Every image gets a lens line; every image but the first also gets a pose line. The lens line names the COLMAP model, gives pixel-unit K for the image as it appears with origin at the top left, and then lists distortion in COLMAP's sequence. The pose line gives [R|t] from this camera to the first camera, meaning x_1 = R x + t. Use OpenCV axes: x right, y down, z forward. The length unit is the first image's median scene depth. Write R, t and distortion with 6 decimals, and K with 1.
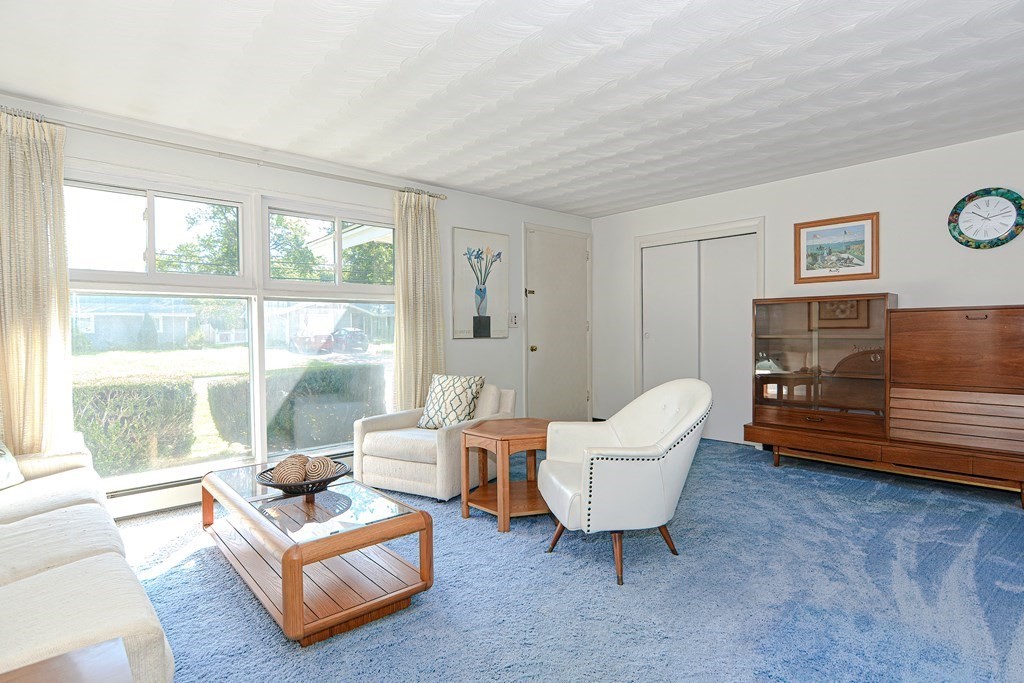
lens RADIAL K [[512.5, 0, 509.9], [0, 512.5, 336.9], [0, 0, 1]] dist [-0.015819, 0.005185]
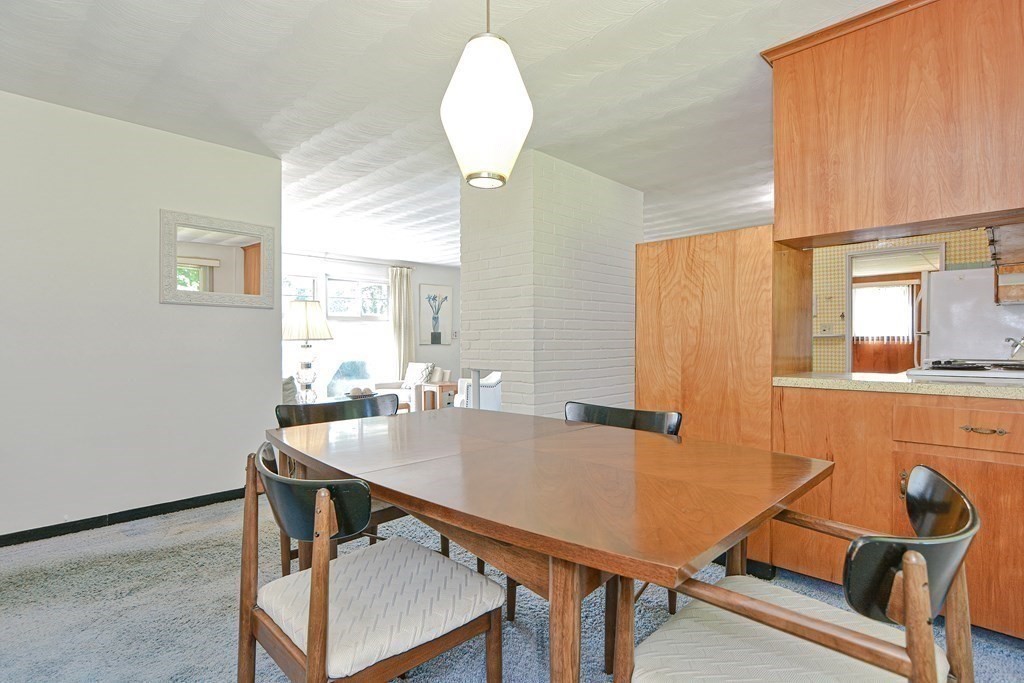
lens RADIAL K [[512.5, 0, 516.0], [0, 512.5, 346.0], [0, 0, 1]] dist [-0.015819, 0.005185]
pose [[0.997240, 0.007000, 0.073910, 0.106065], [-0.006547, 0.999958, -0.006366, 0.019871], [-0.073951, 0.005865, 0.997245, -0.925761]]
